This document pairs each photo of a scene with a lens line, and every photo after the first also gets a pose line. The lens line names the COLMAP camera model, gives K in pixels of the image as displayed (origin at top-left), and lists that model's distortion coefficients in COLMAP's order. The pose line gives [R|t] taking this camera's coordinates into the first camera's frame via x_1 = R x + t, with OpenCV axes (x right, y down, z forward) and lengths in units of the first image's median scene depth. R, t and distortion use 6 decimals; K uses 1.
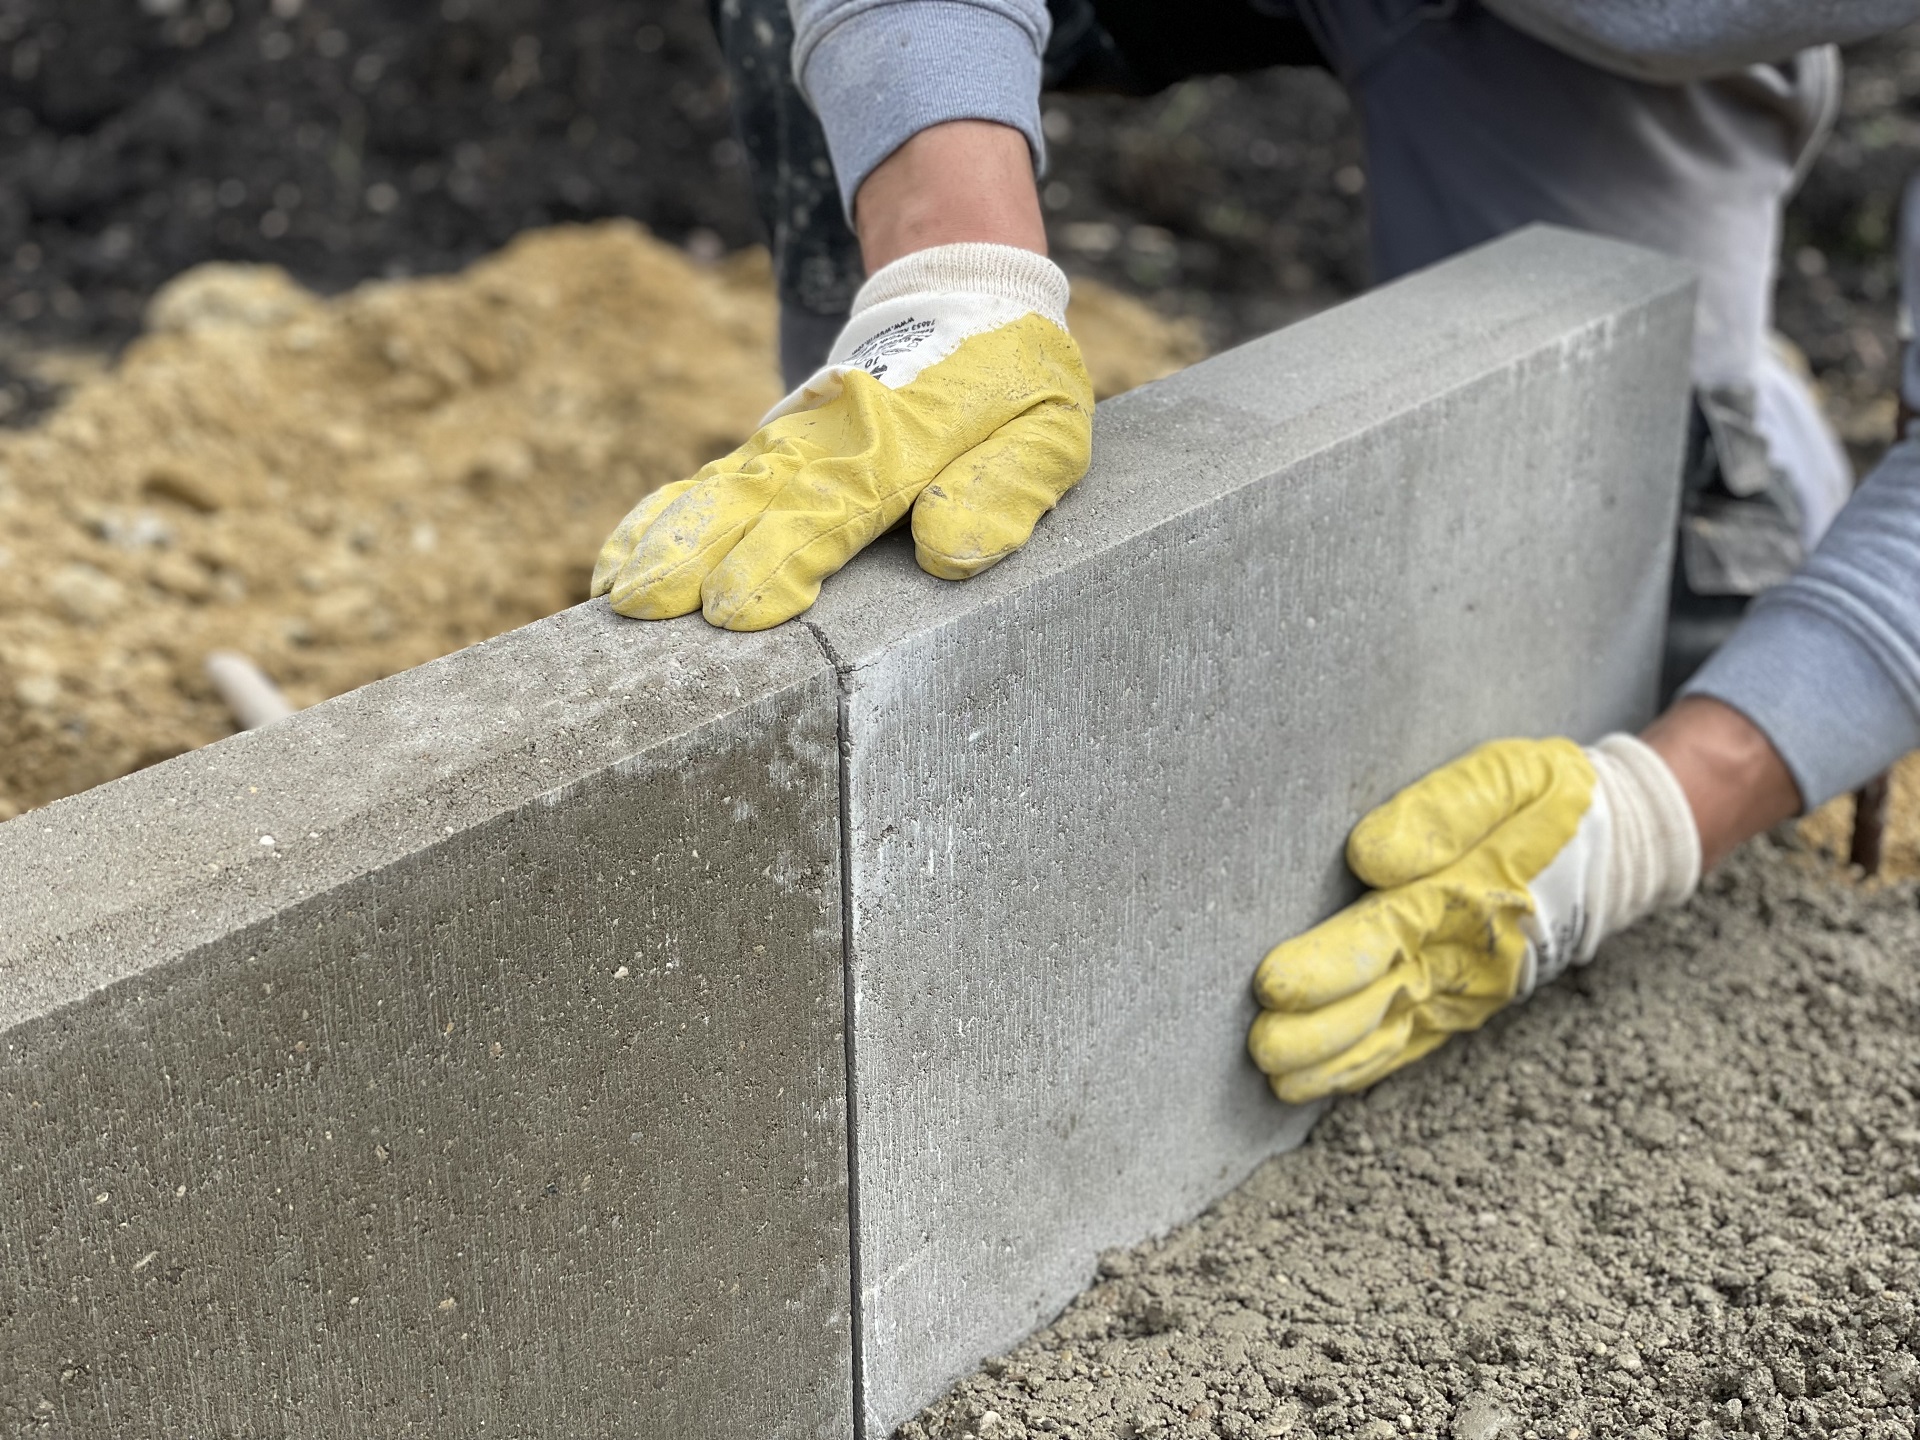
lens RADIAL K [[2898.0, 0, 959.4], [0, 2898.0, 719.4], [0, 0, 1]] dist [0.010371, 0.000000]
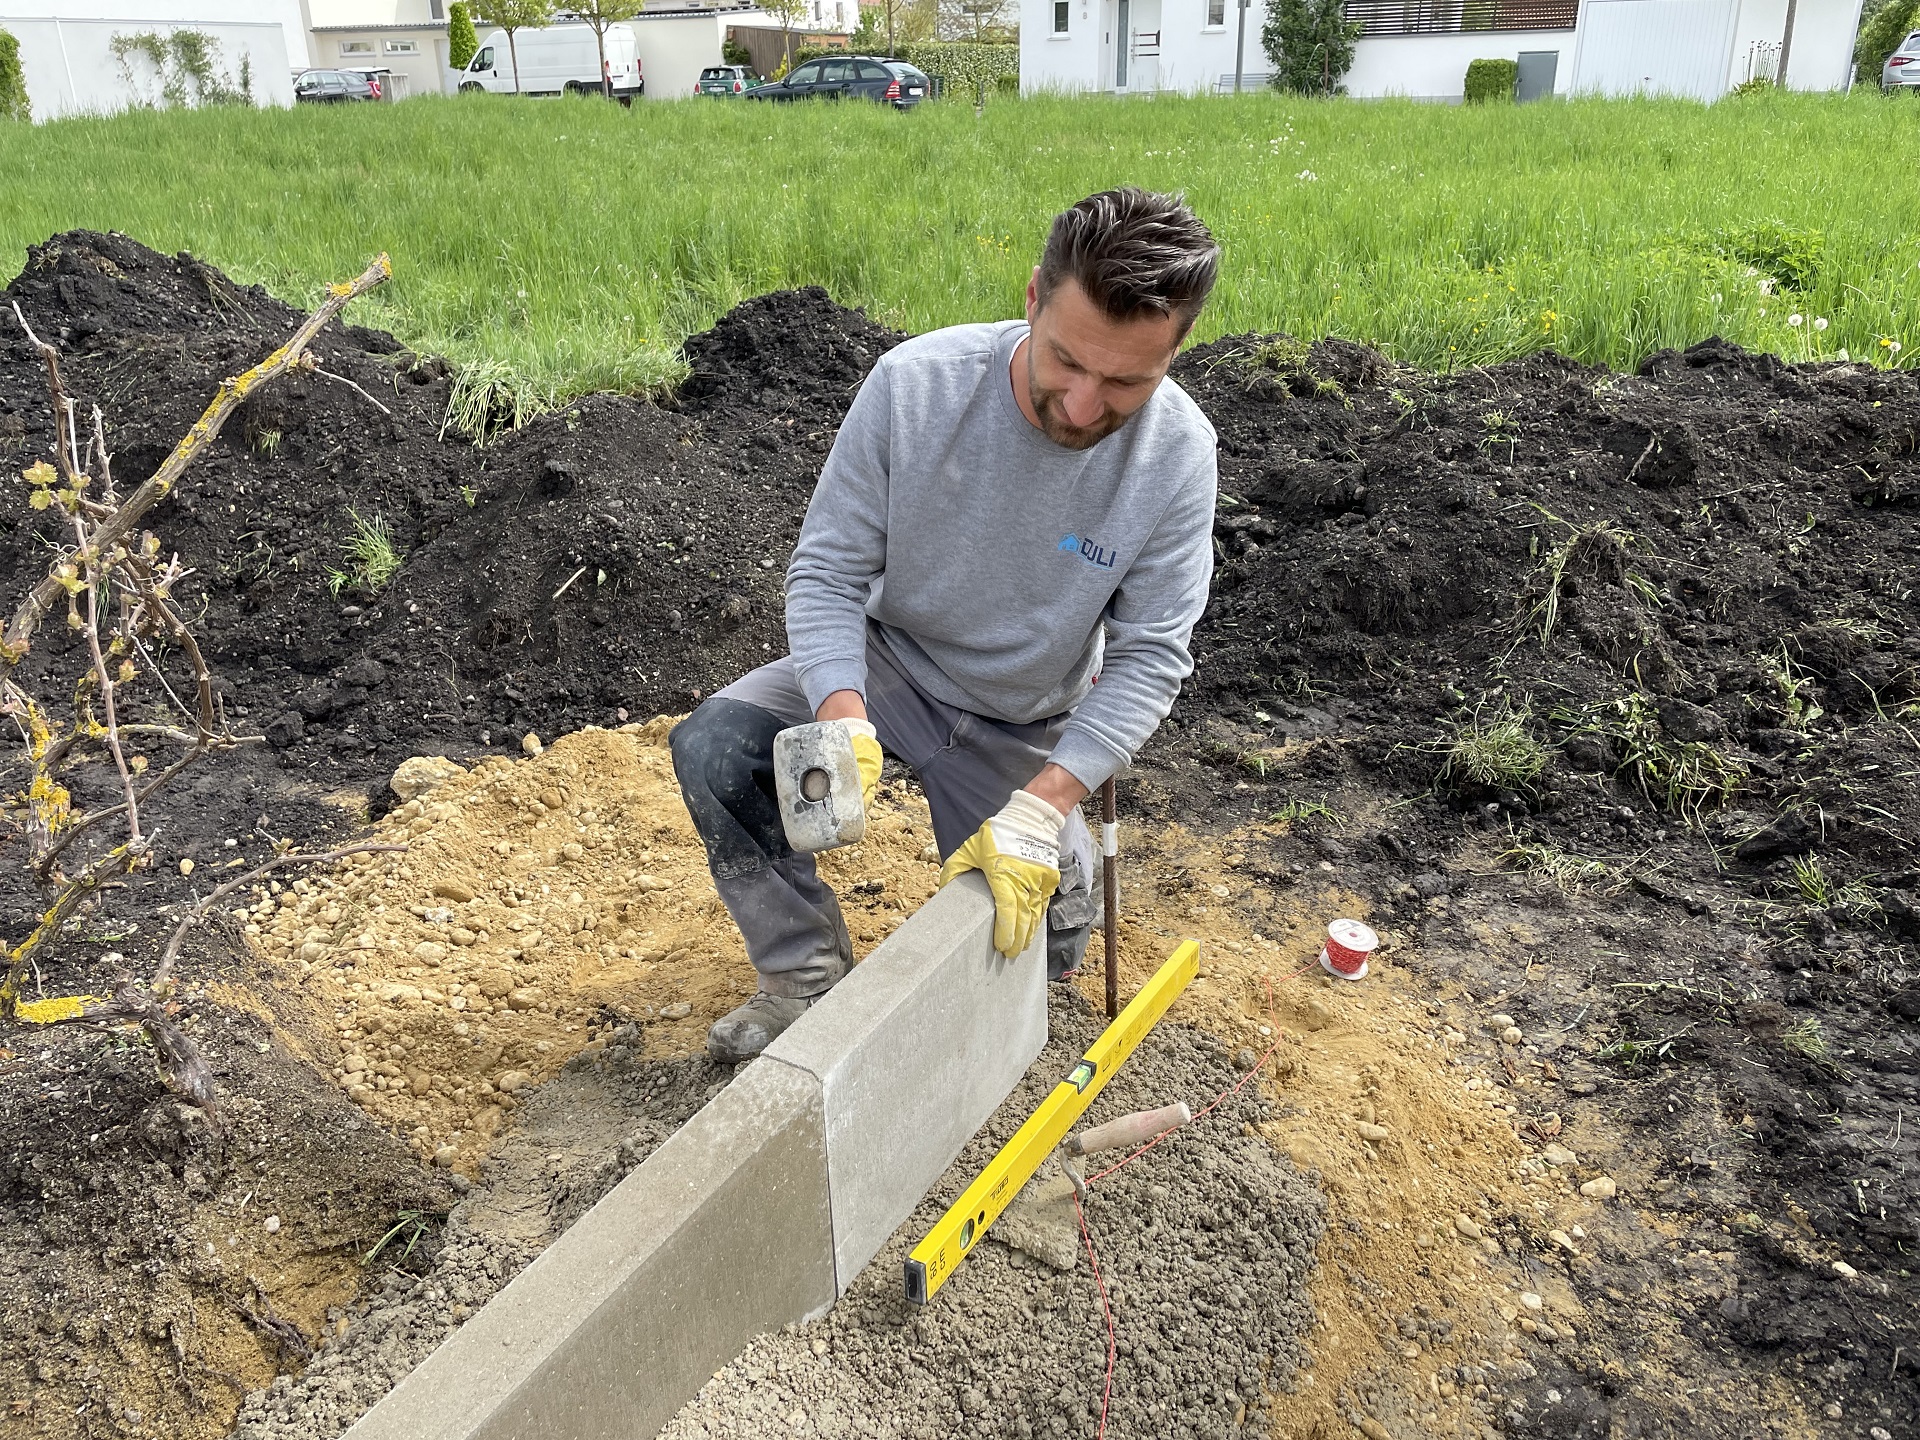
lens RADIAL K [[1458.1, 0, 963.0], [0, 1458.1, 722.3], [0, 0, 1]] dist [0.015632, -0.005351]
pose [[0.975249, -0.103138, 0.195579, -0.064315], [0.105129, 0.994459, 0.000203, -0.161600], [-0.194517, 0.020363, 0.980688, -0.284153]]
